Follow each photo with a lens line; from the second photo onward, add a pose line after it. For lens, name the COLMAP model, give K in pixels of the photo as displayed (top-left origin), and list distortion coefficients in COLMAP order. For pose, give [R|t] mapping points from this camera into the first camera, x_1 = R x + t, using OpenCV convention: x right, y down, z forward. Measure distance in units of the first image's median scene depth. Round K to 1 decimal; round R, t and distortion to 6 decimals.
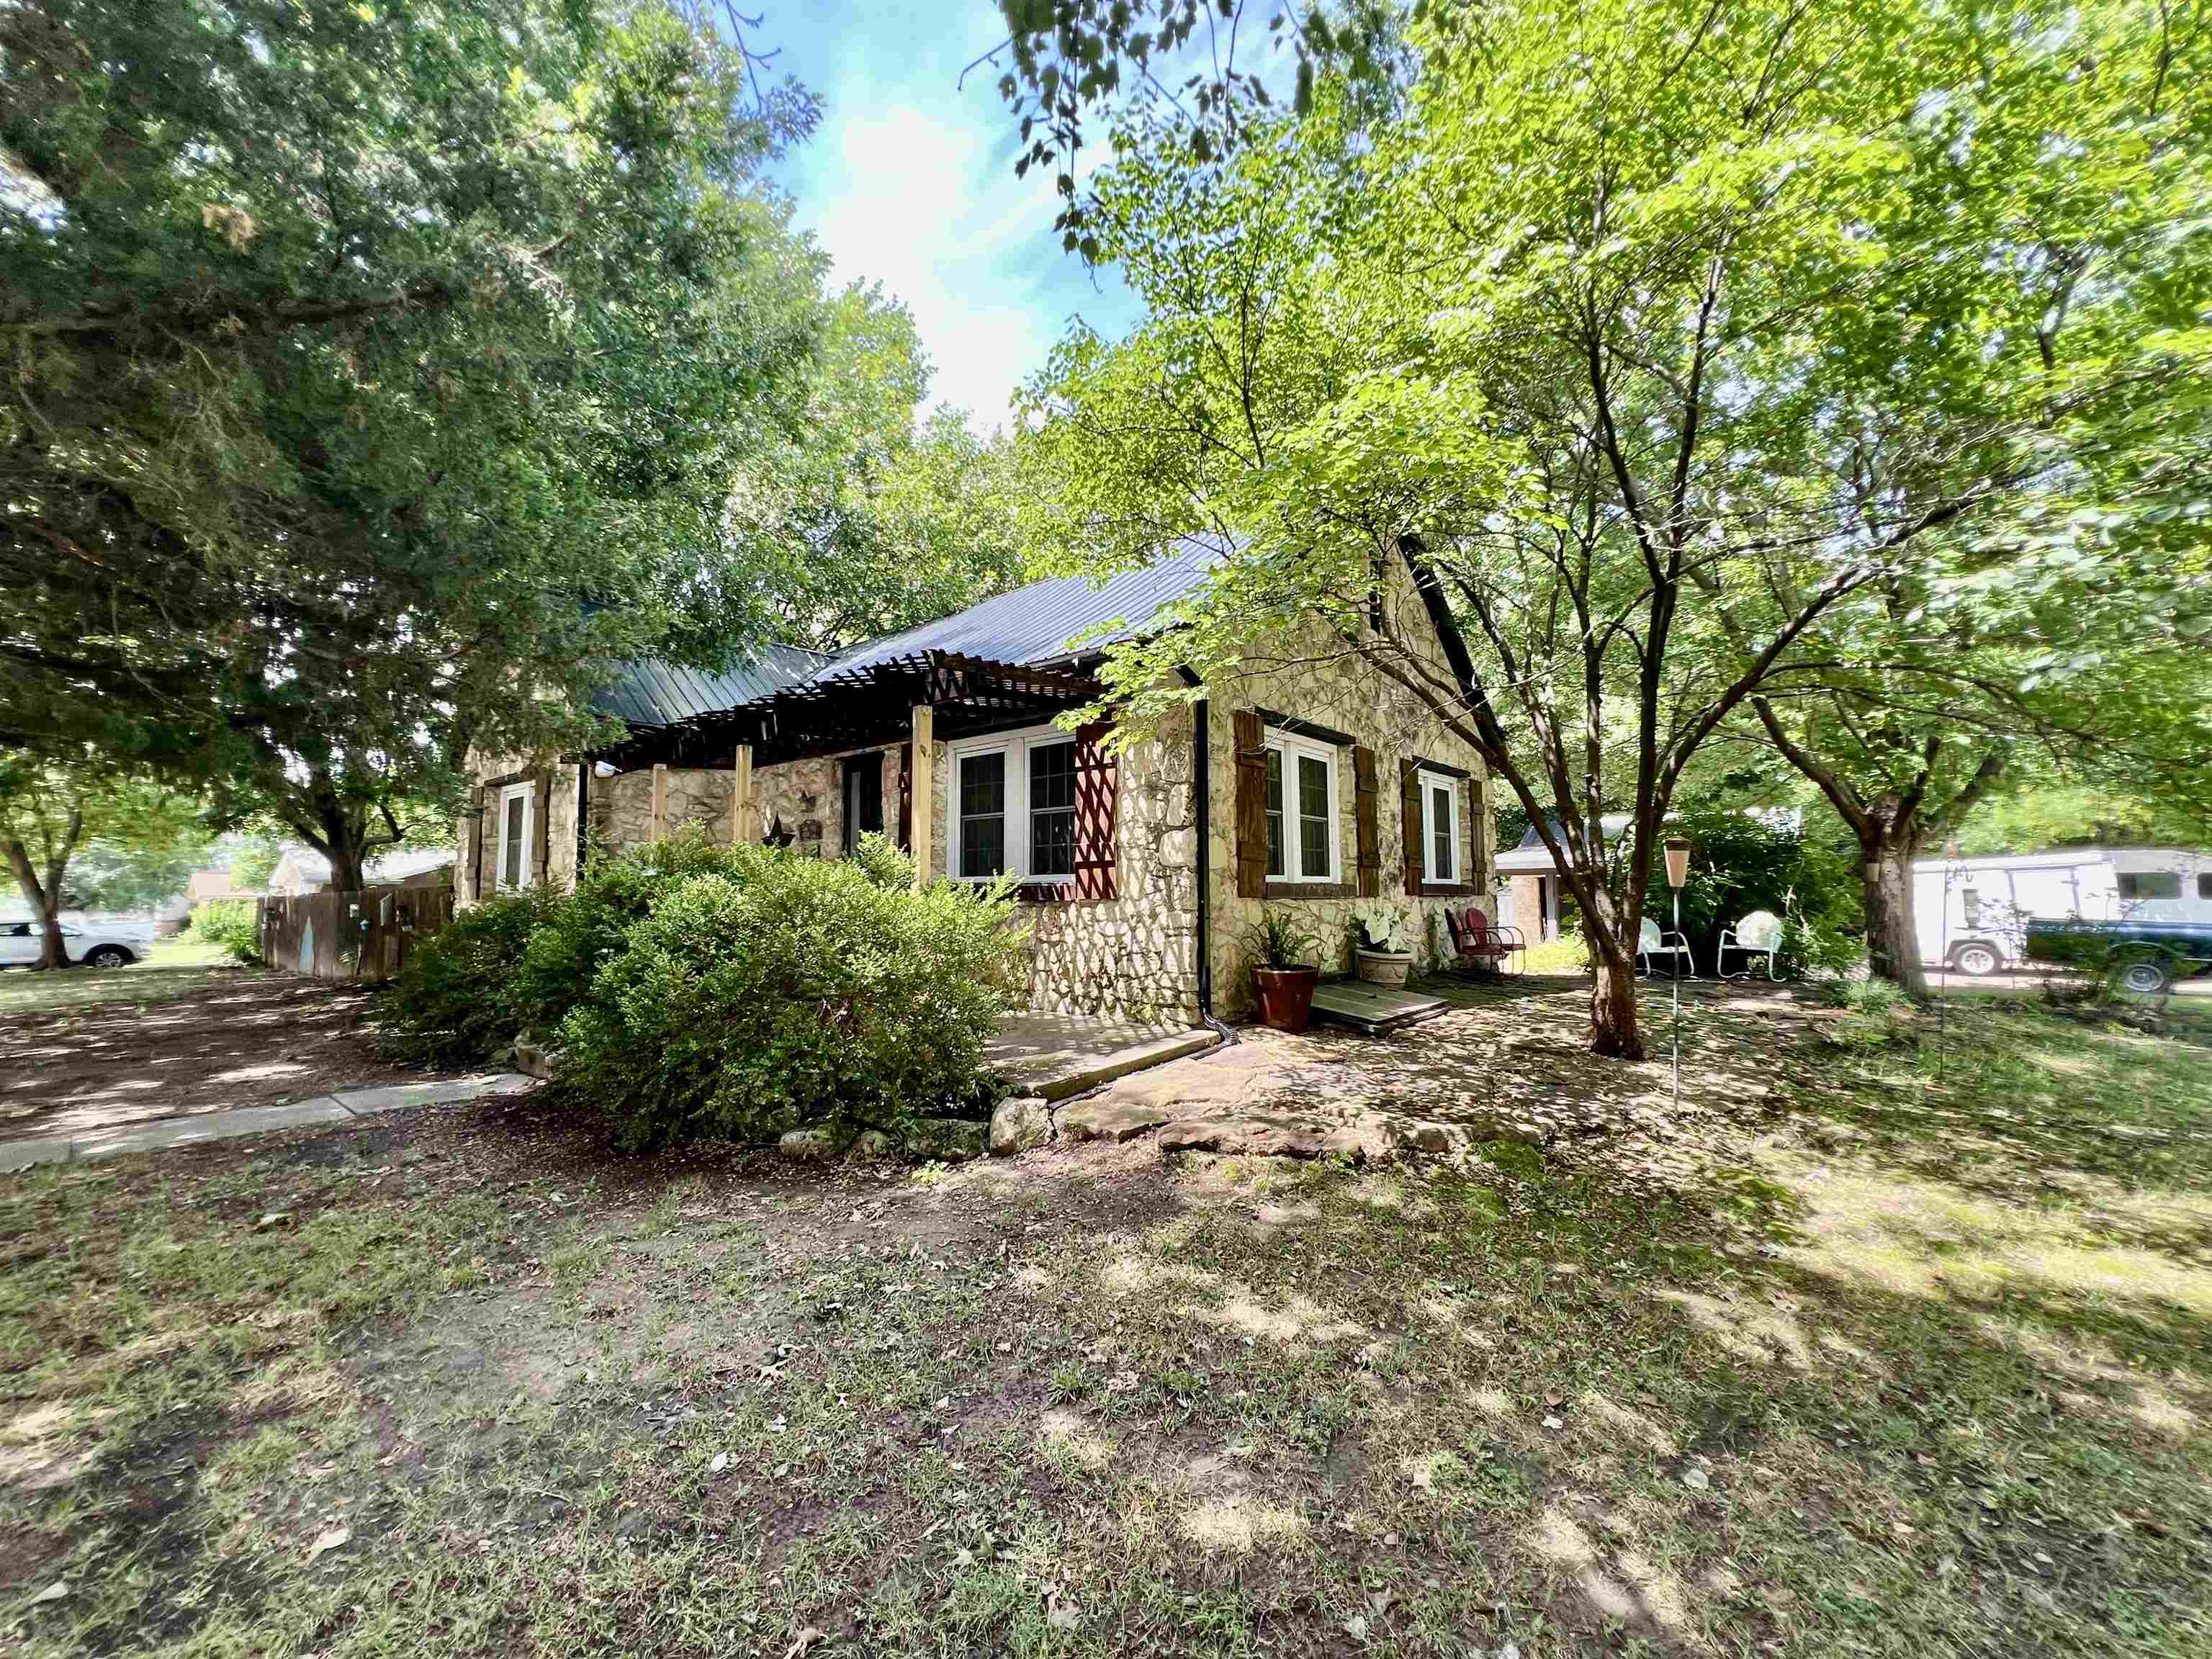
lens RADIAL K [[884.2, 0, 1099.1], [0, 884.2, 824.3], [0, 0, 1]] dist [-0.000579, 0.000158]
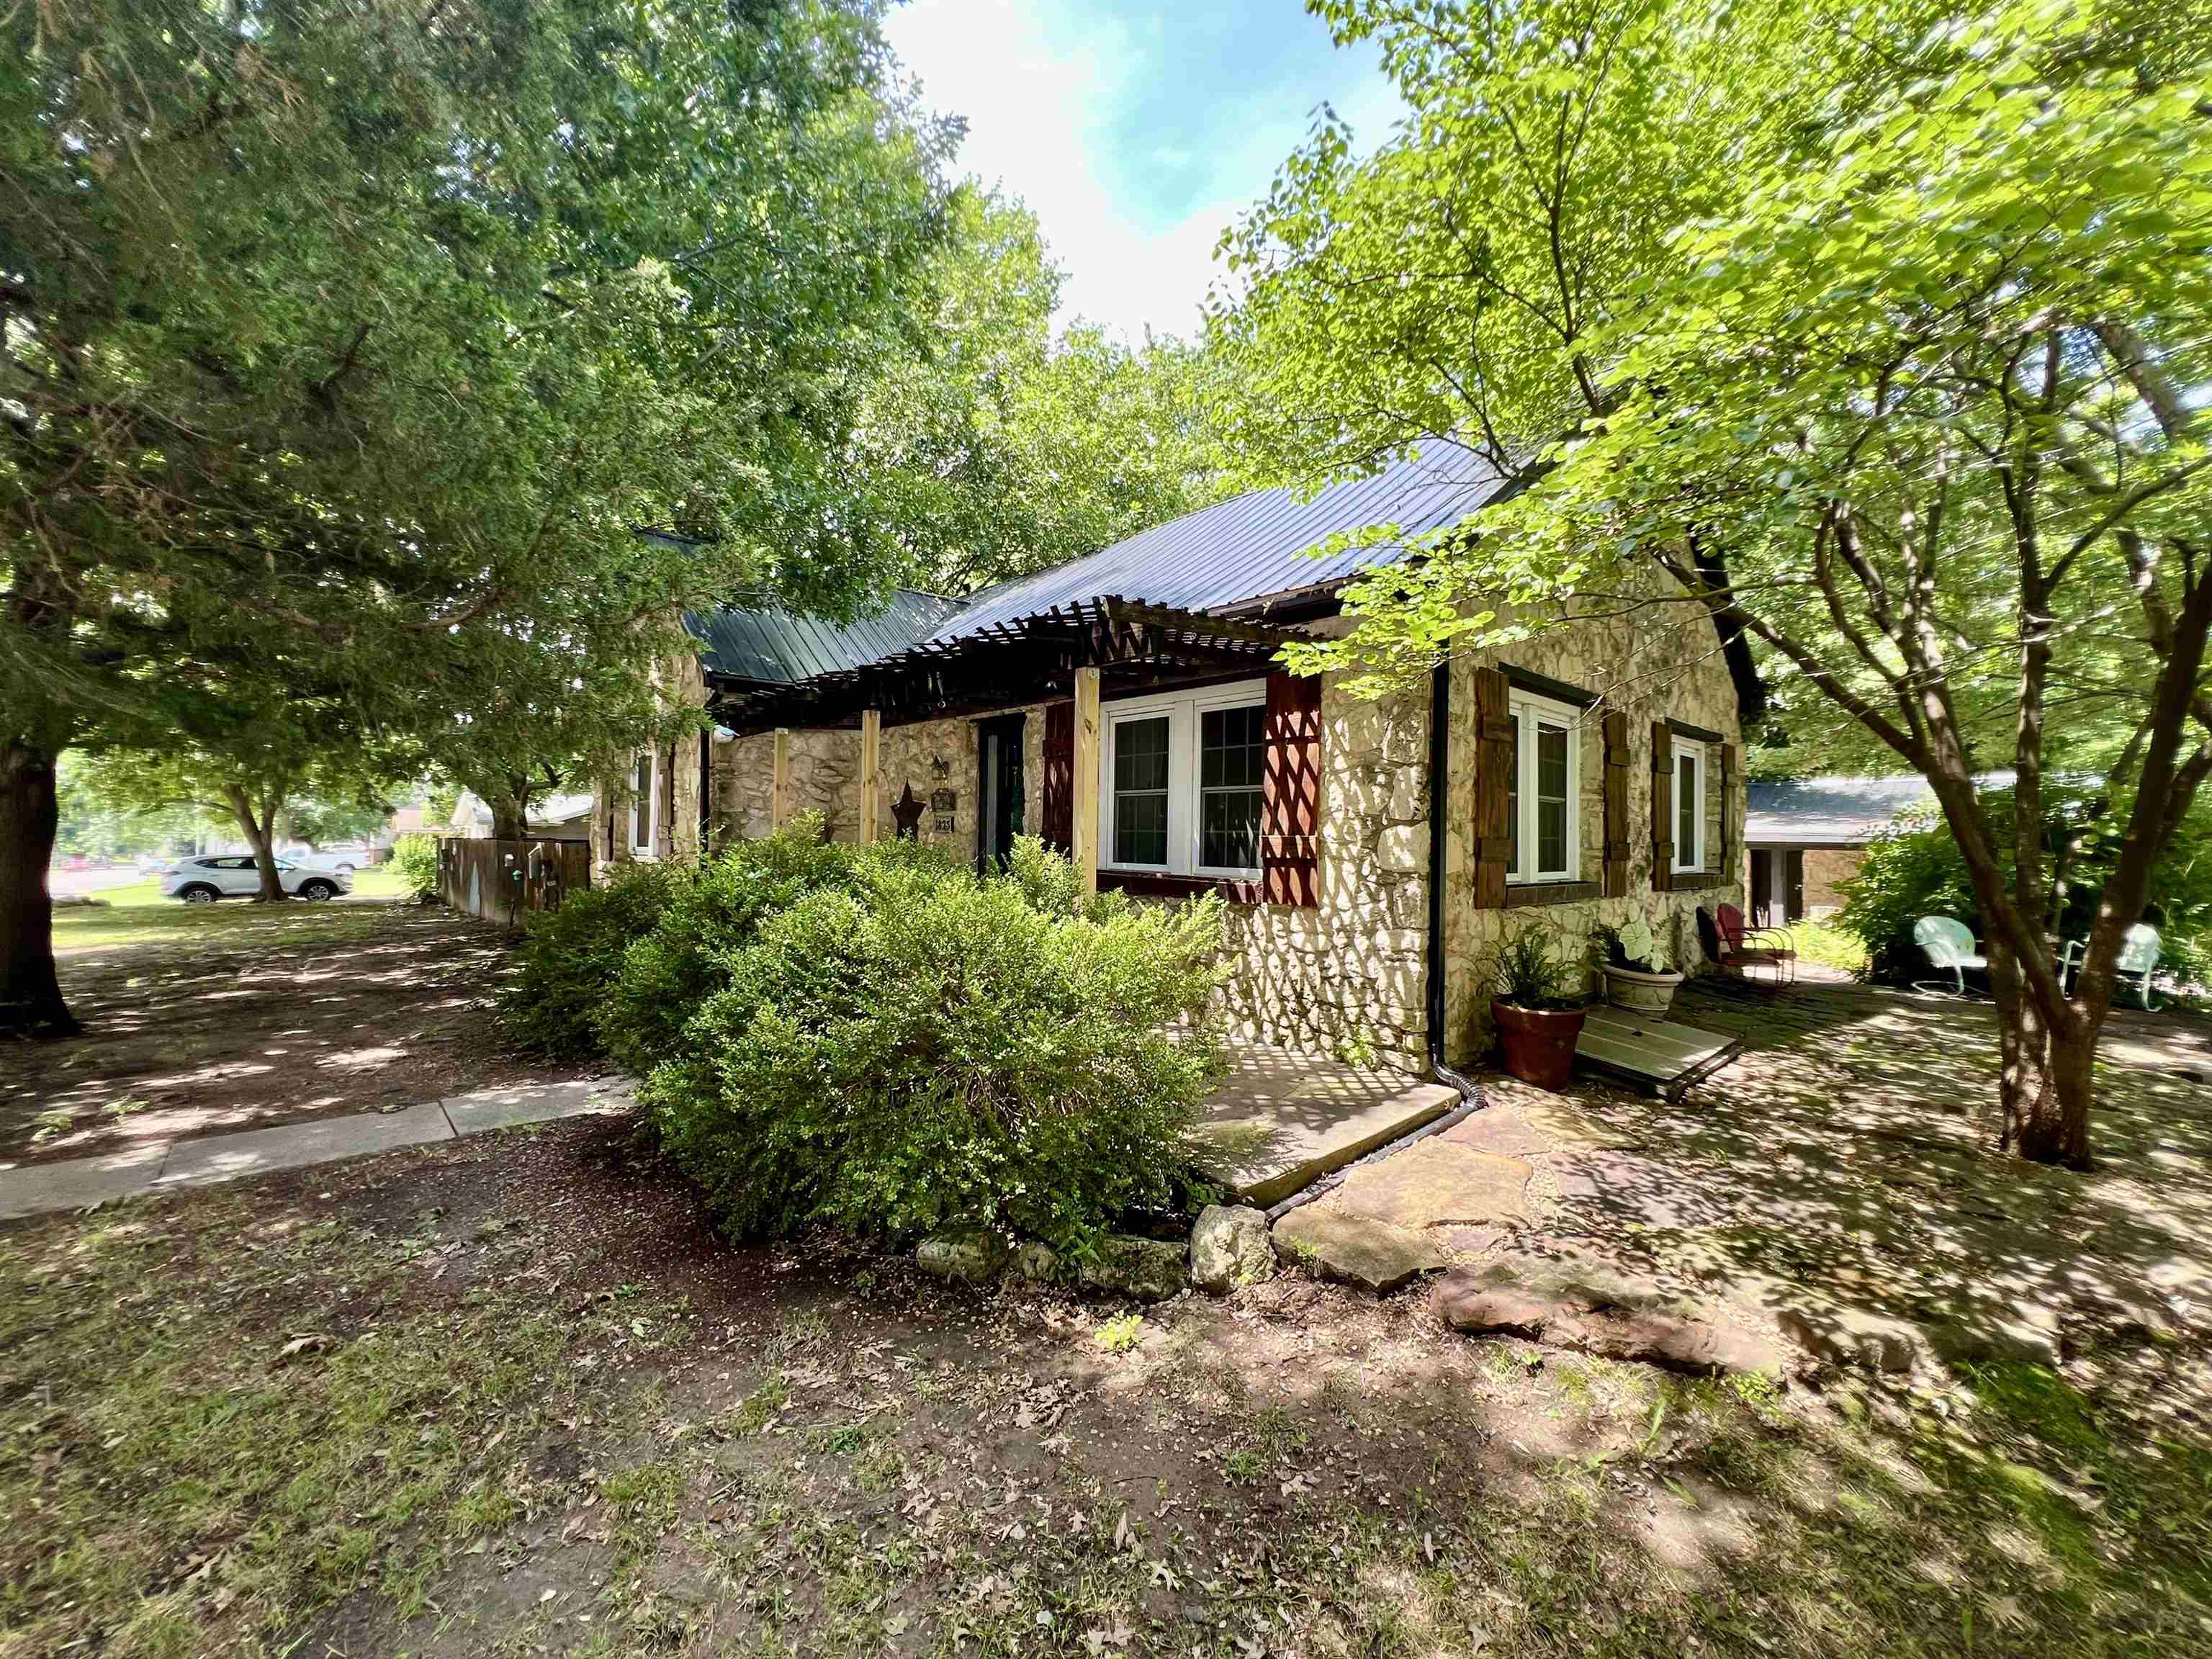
lens RADIAL K [[884.2, 0, 1099.1], [0, 884.2, 824.3], [0, 0, 1]] dist [-0.000579, 0.000158]
pose [[0.991146, 0.018639, -0.131459, -0.066374], [-0.010155, 0.997839, 0.064912, -0.036921], [0.132385, -0.063002, 0.989194, 0.171360]]
